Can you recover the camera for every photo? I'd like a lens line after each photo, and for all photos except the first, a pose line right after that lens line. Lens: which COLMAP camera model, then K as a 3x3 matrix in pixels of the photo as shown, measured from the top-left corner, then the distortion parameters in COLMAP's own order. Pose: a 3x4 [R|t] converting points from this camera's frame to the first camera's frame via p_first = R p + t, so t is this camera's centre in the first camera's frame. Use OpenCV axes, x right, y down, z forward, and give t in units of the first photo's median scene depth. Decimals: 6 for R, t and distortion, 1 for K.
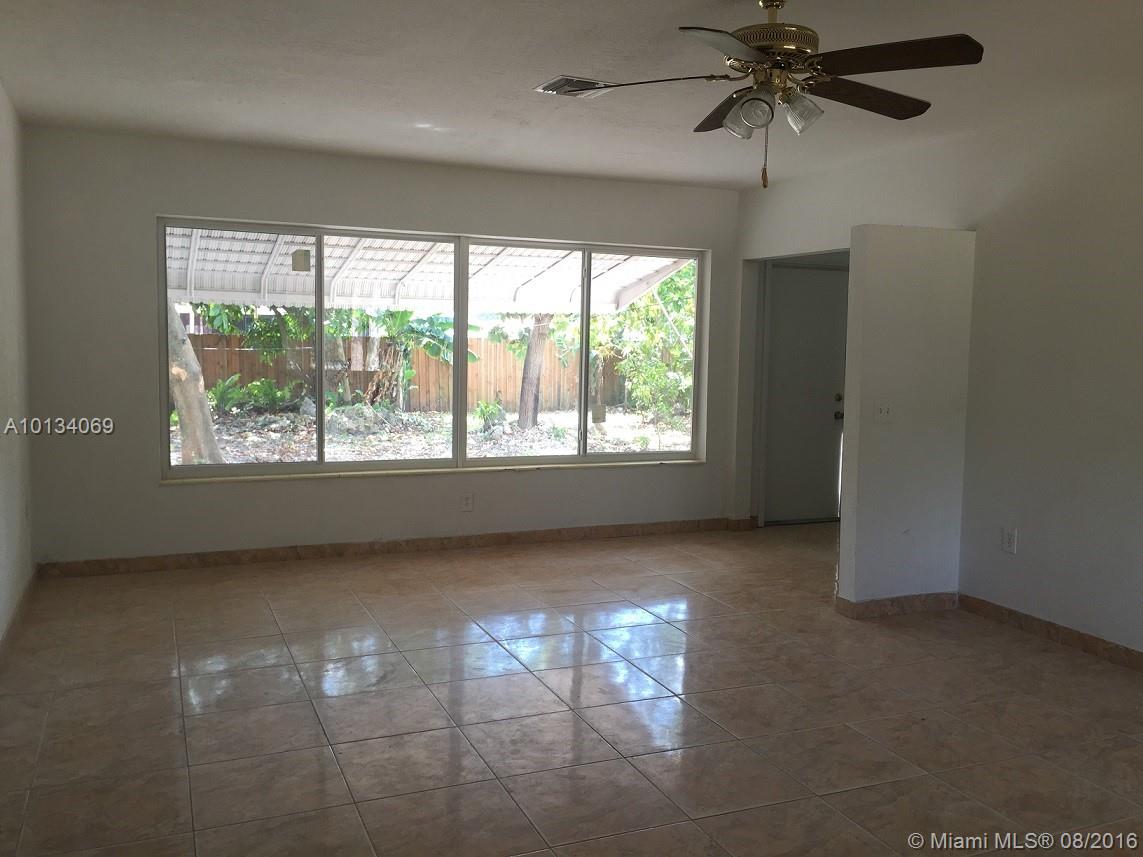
lens RADIAL K [[975.7, 0, 571.9], [0, 975.7, 428.8], [0, 0, 1]] dist [0.048253, -0.024826]
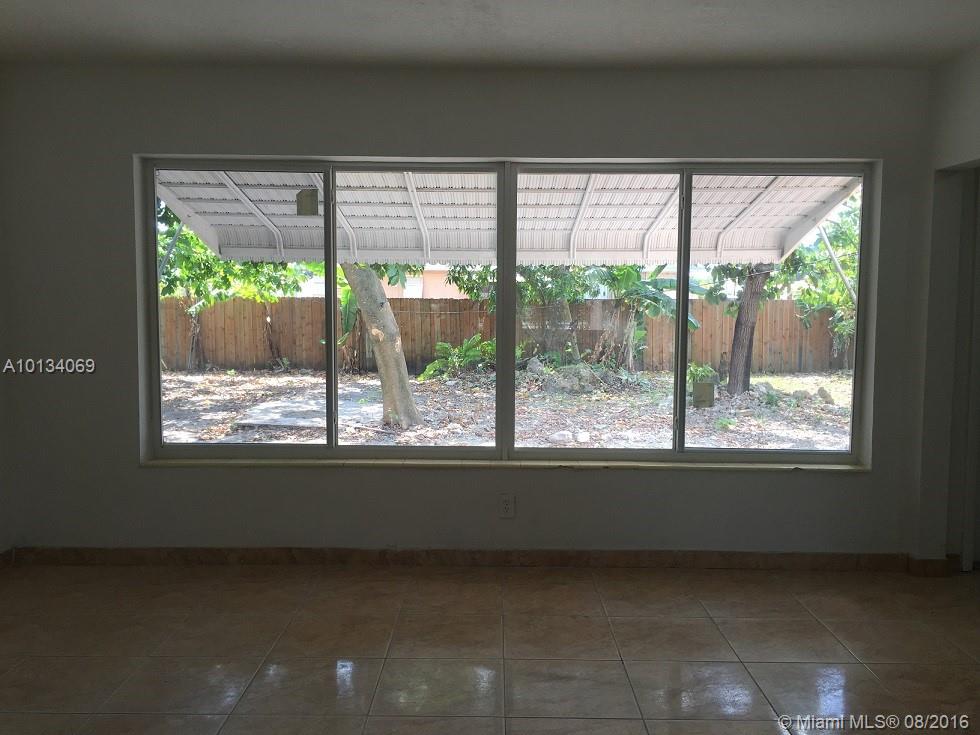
lens RADIAL K [[836.5, 0, 488.2], [0, 836.5, 363.8], [0, 0, 1]] dist [0.048253, -0.024826]
pose [[0.916621, 0.019707, -0.399272, 0.125604], [-0.027360, 0.999535, -0.013476, -0.025197], [0.398821, 0.023276, 0.916733, 0.345731]]
